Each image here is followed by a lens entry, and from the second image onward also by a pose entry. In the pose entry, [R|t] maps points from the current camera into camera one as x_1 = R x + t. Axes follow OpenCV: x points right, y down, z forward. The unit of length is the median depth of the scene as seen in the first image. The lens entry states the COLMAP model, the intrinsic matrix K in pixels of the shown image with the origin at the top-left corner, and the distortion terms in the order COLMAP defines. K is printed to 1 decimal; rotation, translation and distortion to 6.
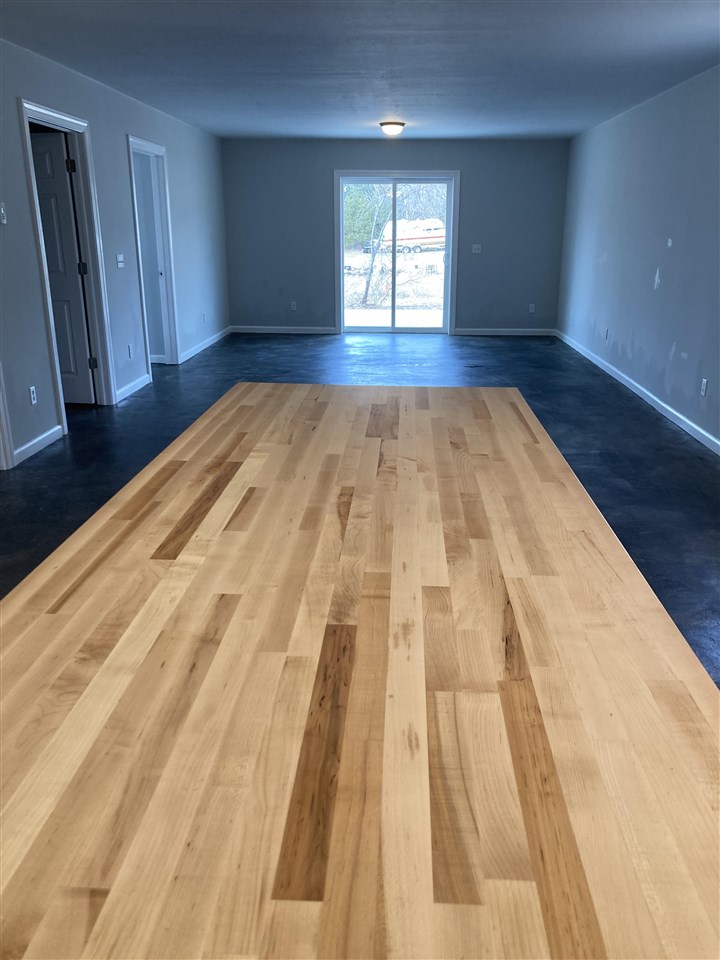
lens RADIAL K [[793.5, 0, 360.7], [0, 793.5, 475.7], [0, 0, 1]] dist [0.053464, -0.045598]
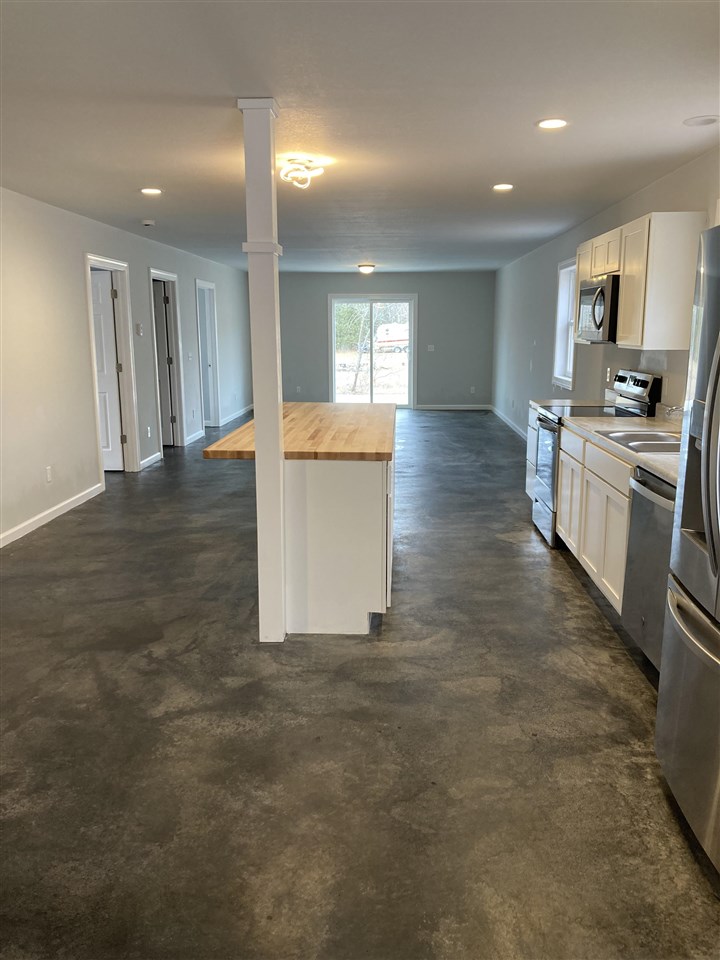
lens RADIAL K [[793.5, 0, 358.7], [0, 793.5, 483.5], [0, 0, 1]] dist [0.053464, -0.045598]
pose [[0.999982, -0.005927, 0.000494, 0.019690], [0.005946, 0.993871, -0.110384, 0.108485], [0.000163, 0.110385, 0.993889, -0.371581]]
